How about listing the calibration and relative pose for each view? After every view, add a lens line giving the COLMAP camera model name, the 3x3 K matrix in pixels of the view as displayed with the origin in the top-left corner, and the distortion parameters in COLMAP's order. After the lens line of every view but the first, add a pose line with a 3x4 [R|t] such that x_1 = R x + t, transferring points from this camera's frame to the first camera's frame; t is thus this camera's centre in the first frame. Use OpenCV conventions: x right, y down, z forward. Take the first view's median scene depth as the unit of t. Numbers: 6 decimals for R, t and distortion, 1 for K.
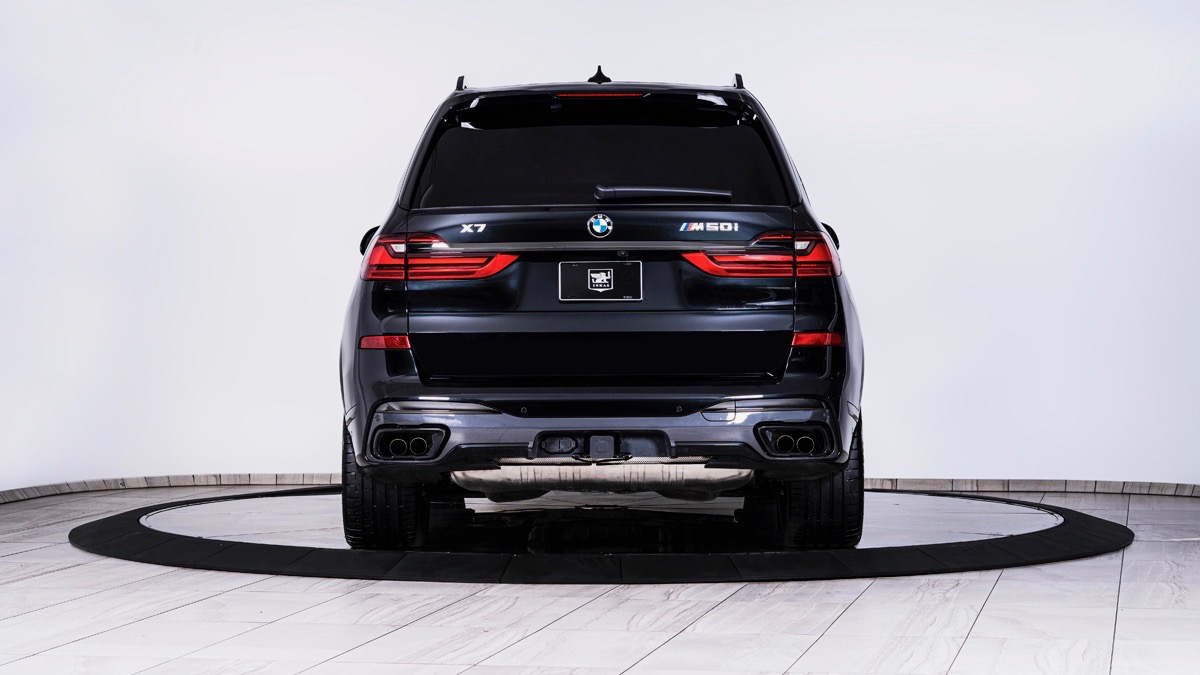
lens RADIAL K [[3855.1, 0, 600.0], [0, 3855.1, 337.5], [0, 0, 1]] dist [-0.050916, 0.235710]
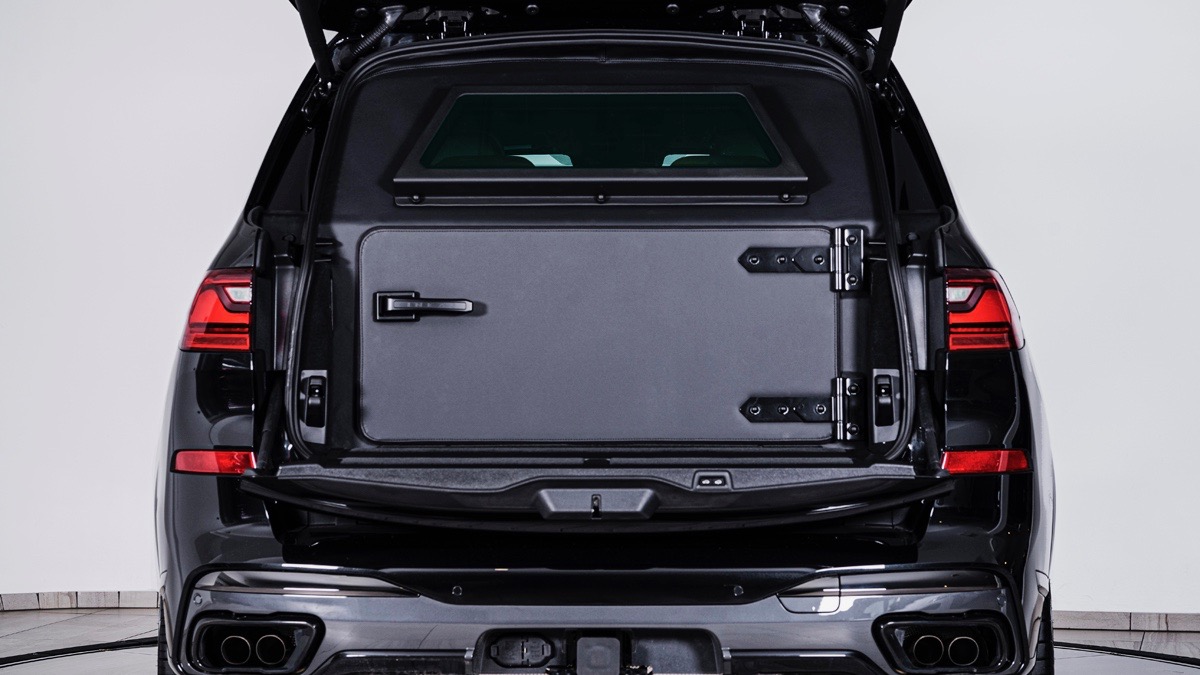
lens RADIAL K [[3855.1, 0, 600.0], [0, 3855.1, 337.5], [0, 0, 1]] dist [-0.050916, 0.235710]
pose [[0.999942, 0.006051, -0.008876, 0.005291], [-0.006060, 0.999981, -0.000971, -0.016828], [0.008870, 0.001025, 0.999960, 0.441068]]
